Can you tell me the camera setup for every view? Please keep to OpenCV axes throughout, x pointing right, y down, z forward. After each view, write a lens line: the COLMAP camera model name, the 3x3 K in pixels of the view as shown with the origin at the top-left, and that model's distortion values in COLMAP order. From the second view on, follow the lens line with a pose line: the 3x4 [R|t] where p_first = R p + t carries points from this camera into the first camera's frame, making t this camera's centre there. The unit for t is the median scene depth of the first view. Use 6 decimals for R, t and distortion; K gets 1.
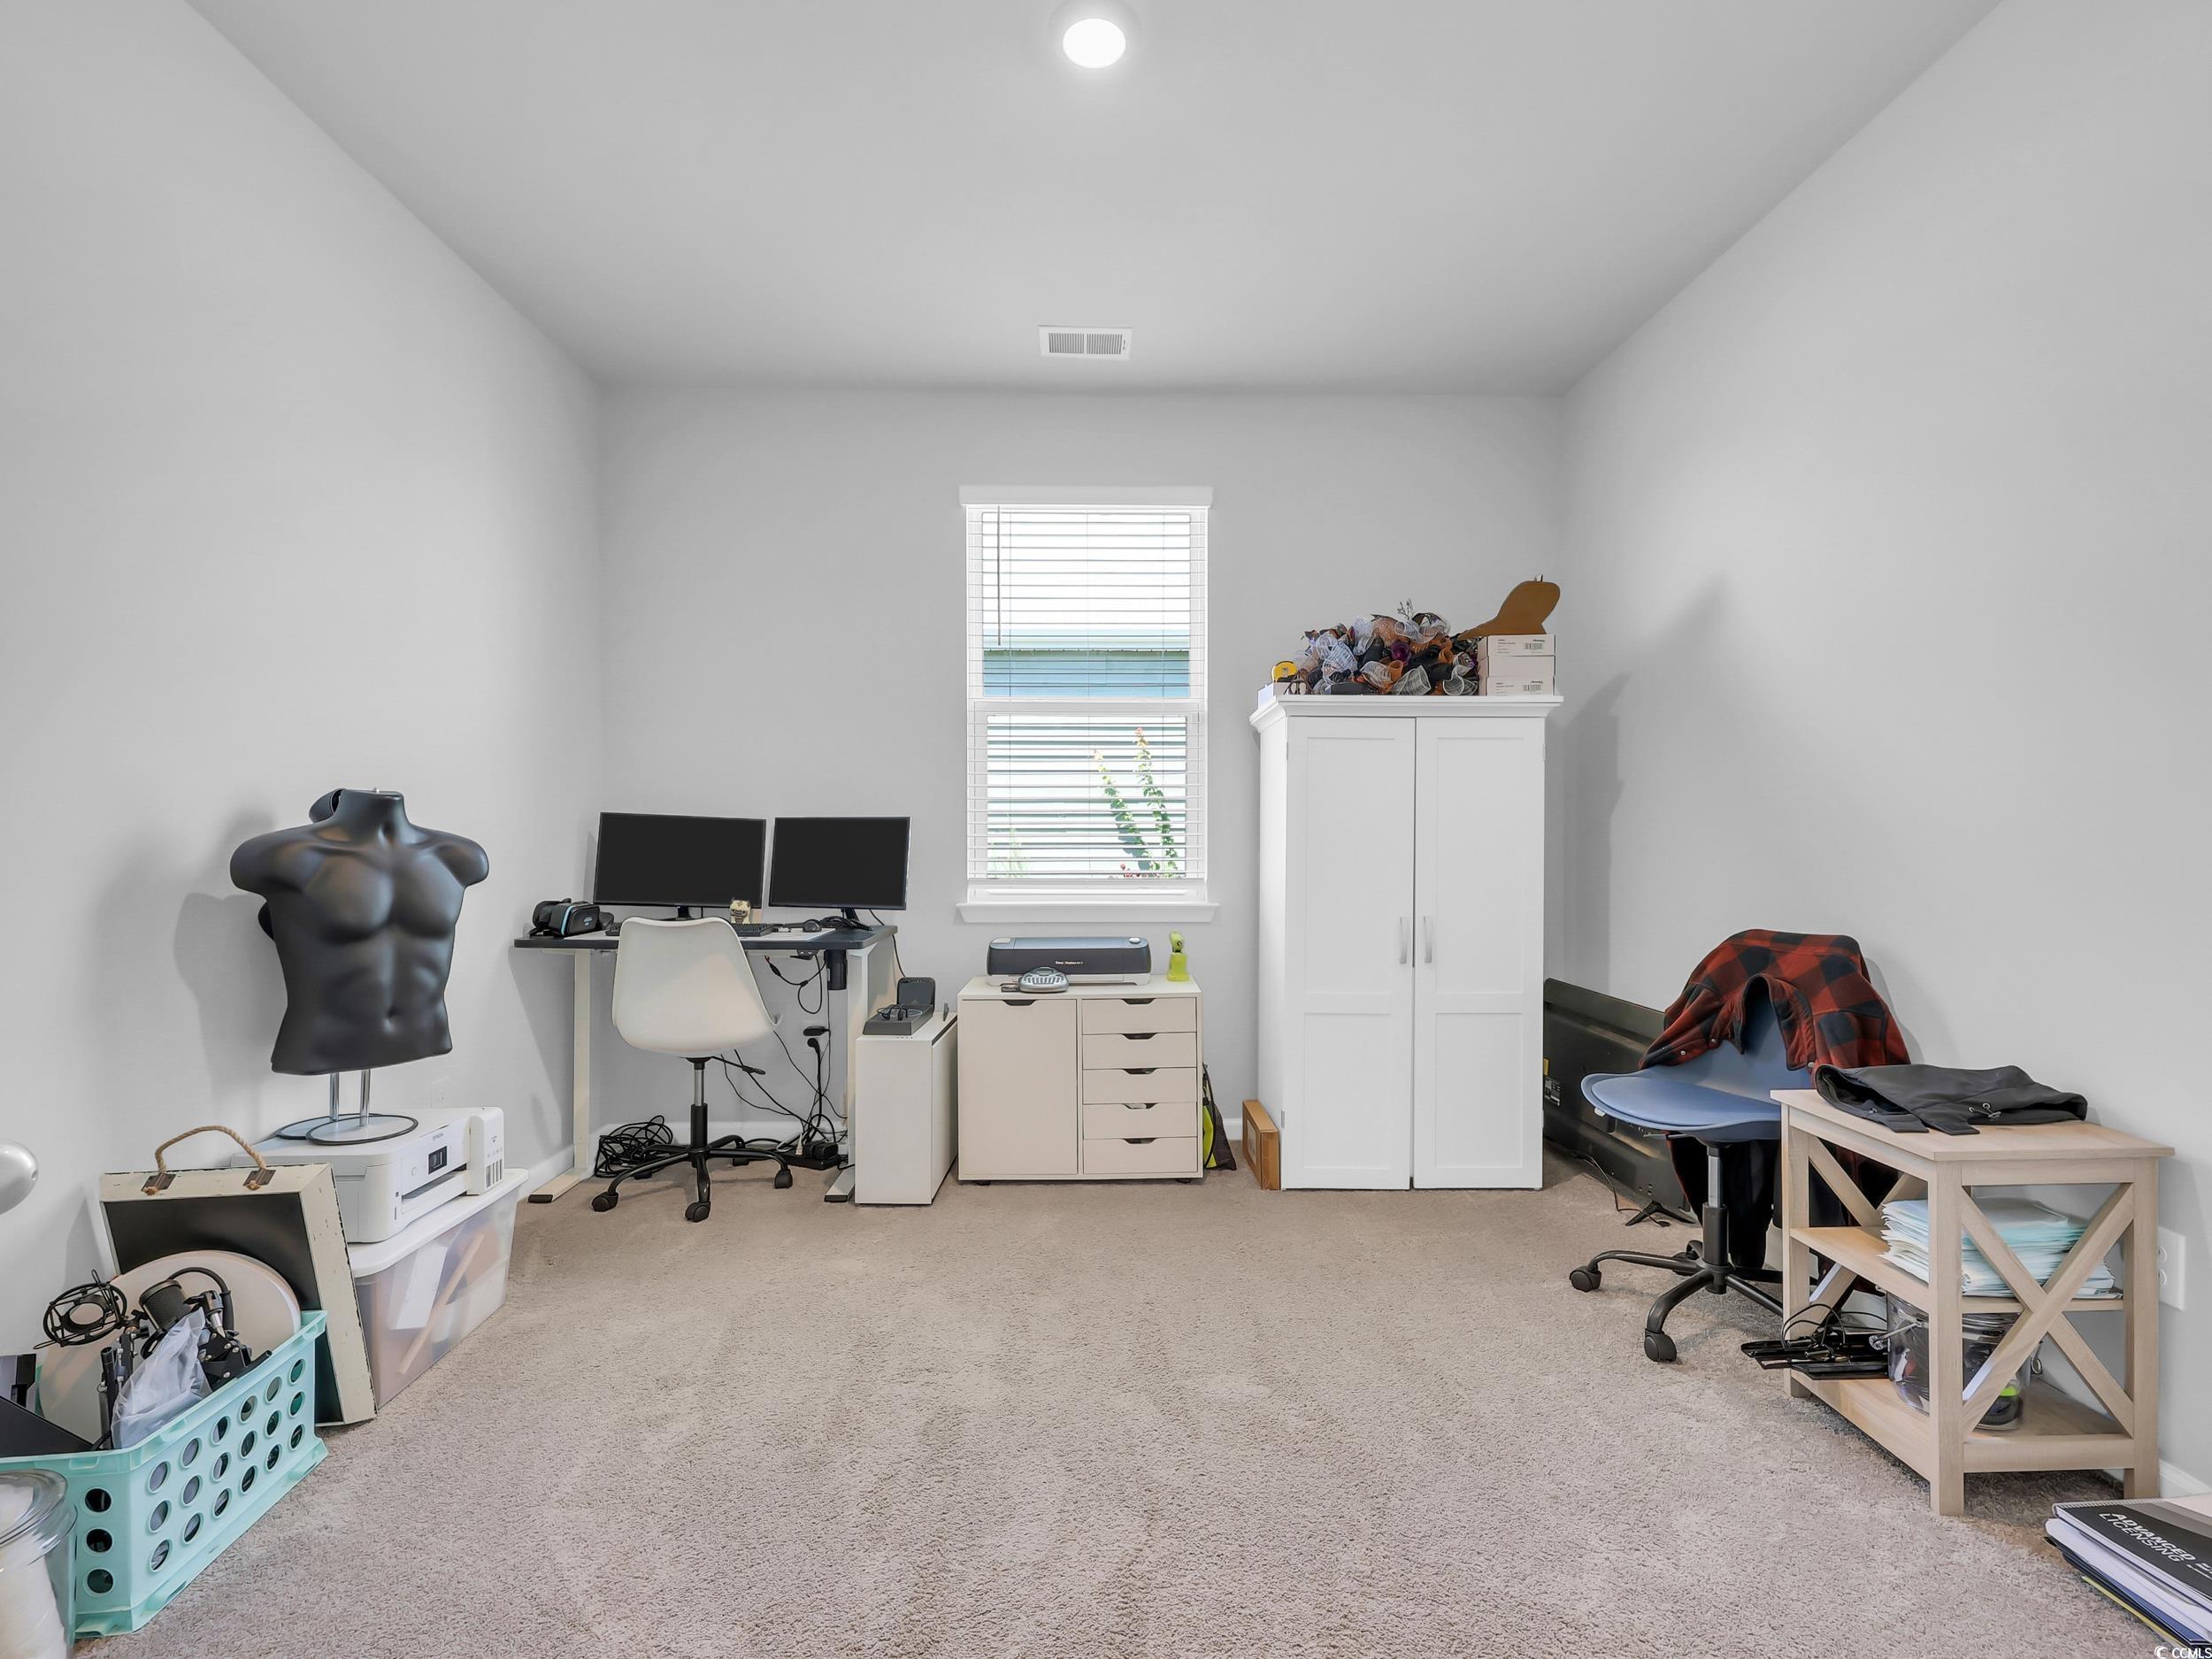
lens RADIAL K [[1027.6, 0, 1105.7], [0, 1027.6, 850.7], [0, 0, 1]] dist [0.000570, -0.000103]
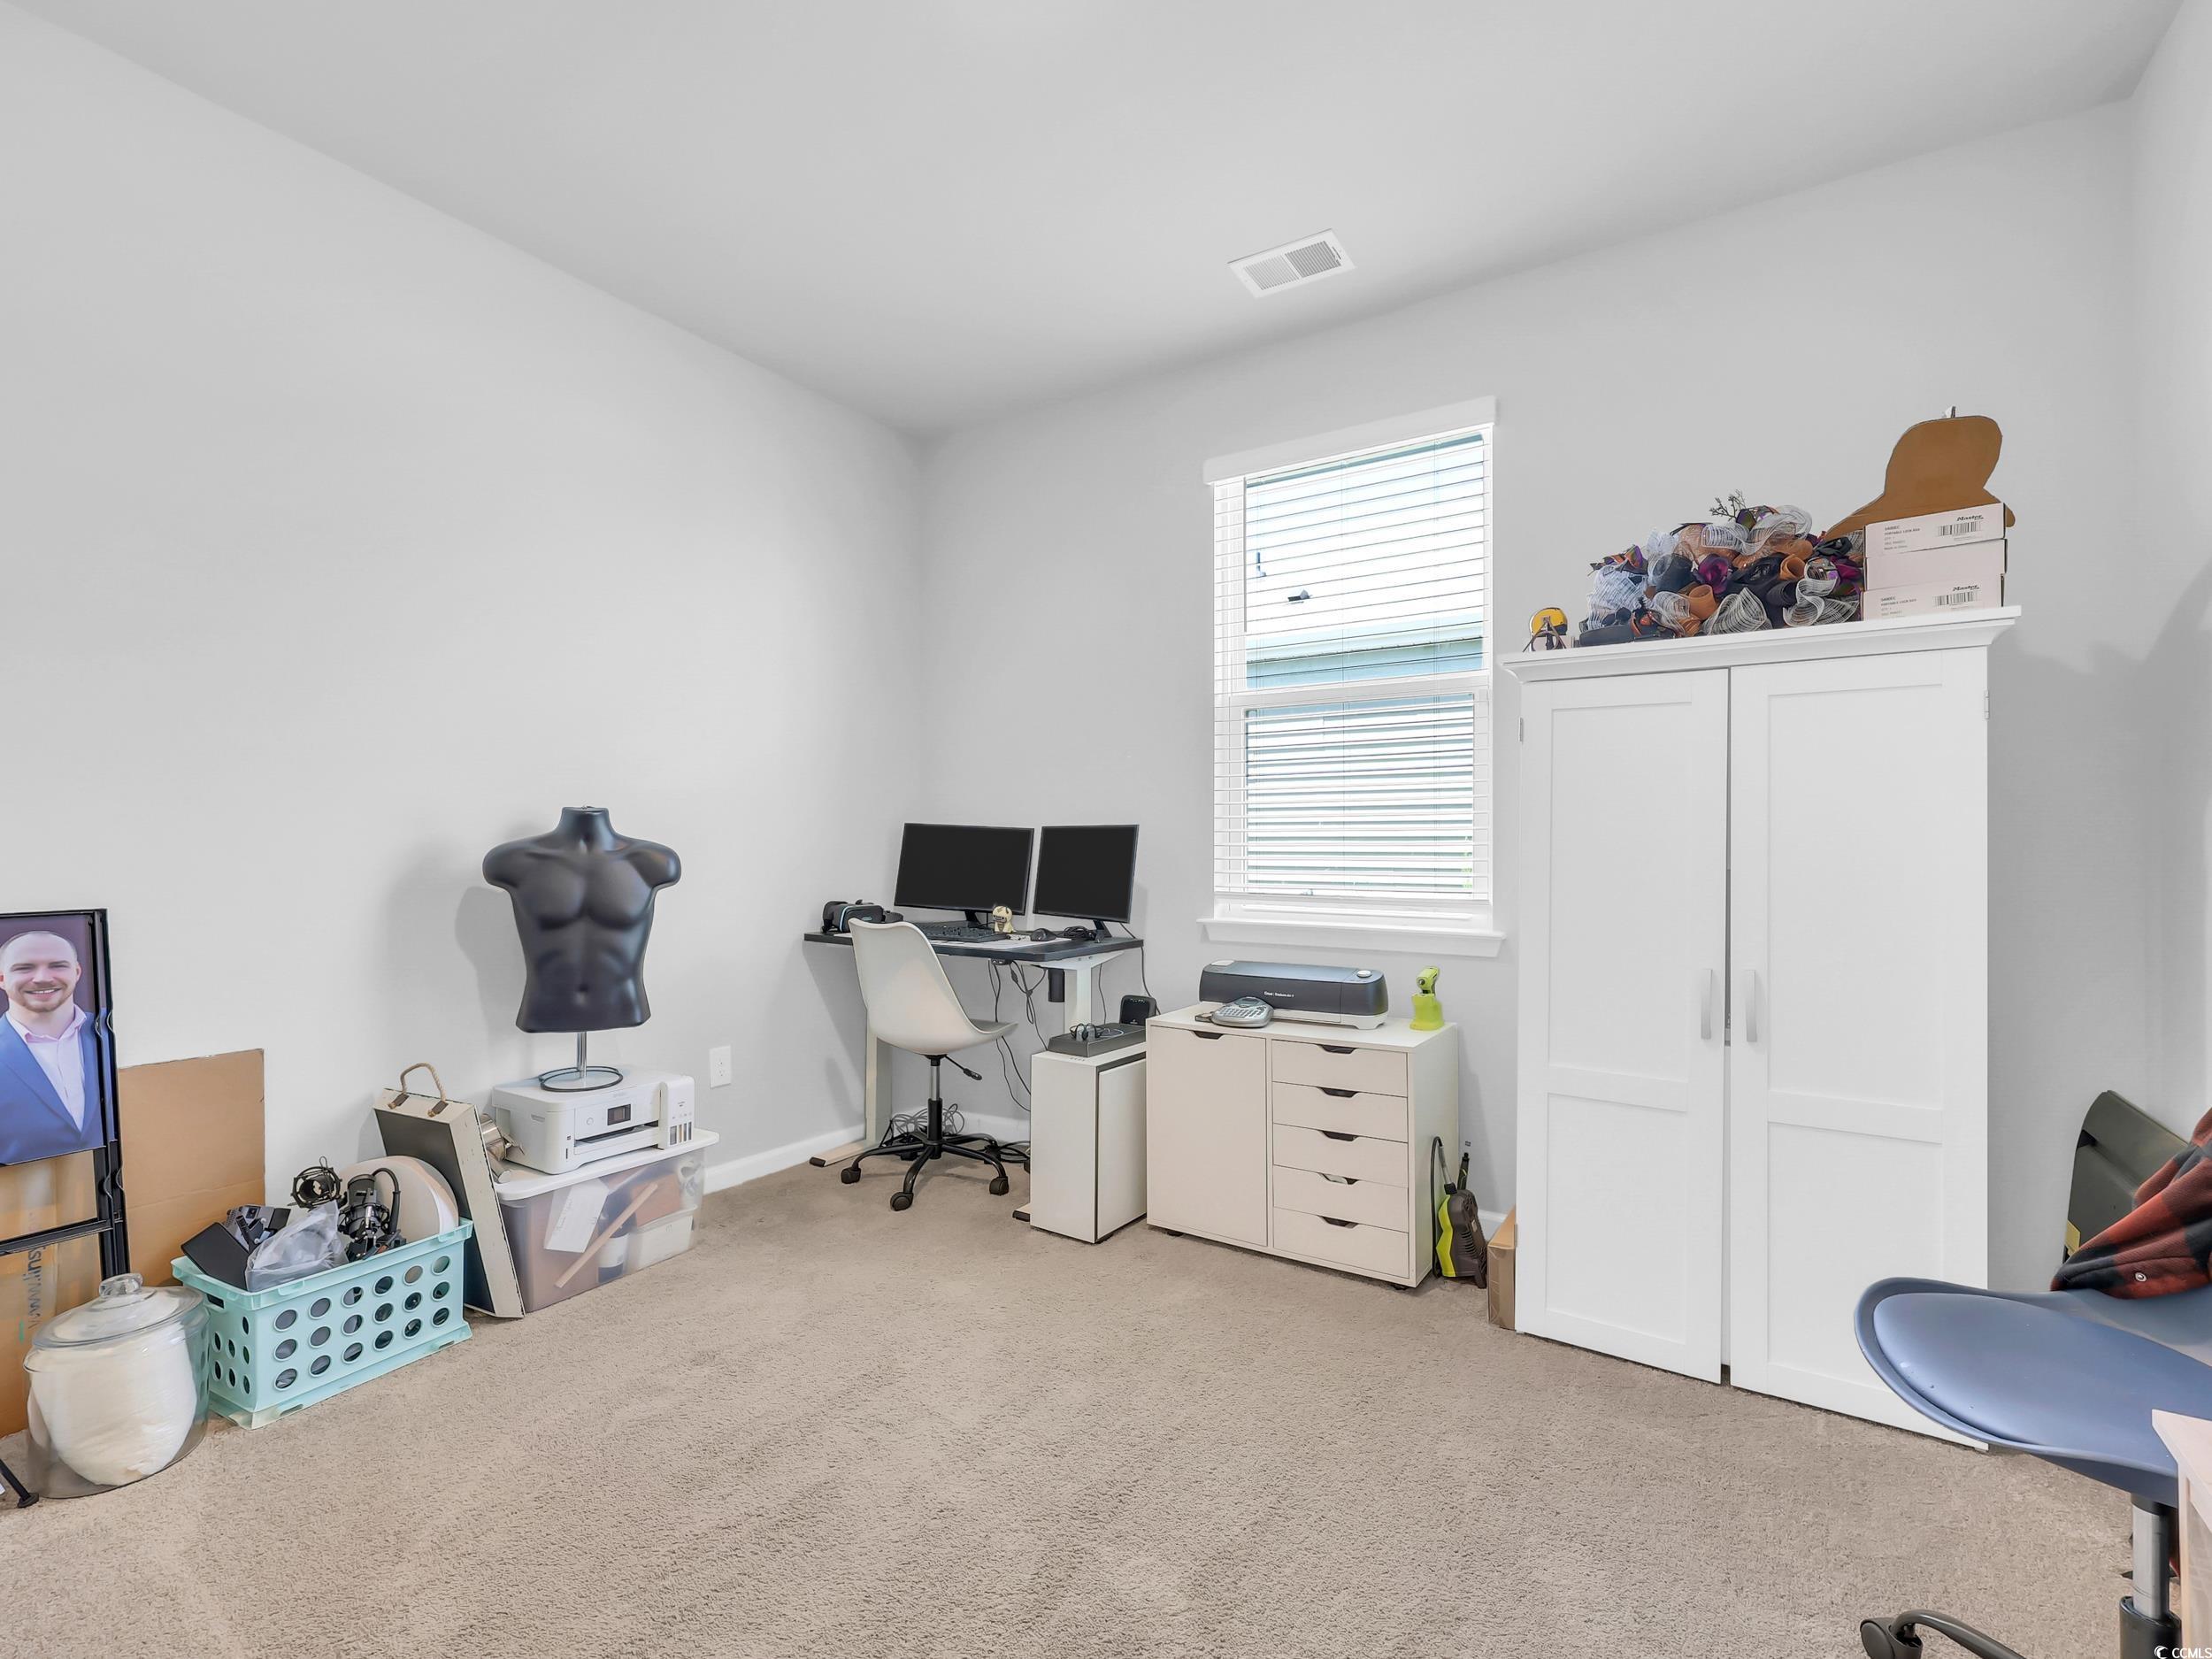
lens RADIAL K [[1009.9, 0, 1100.6], [0, 1009.9, 836.3], [0, 0, 1]] dist [-0.001644, 0.000176]
pose [[0.823642, -0.003438, -0.567100, 0.337943], [-0.009309, 0.999765, -0.019581, -0.004334], [0.567034, 0.021407, 0.823416, 0.239064]]
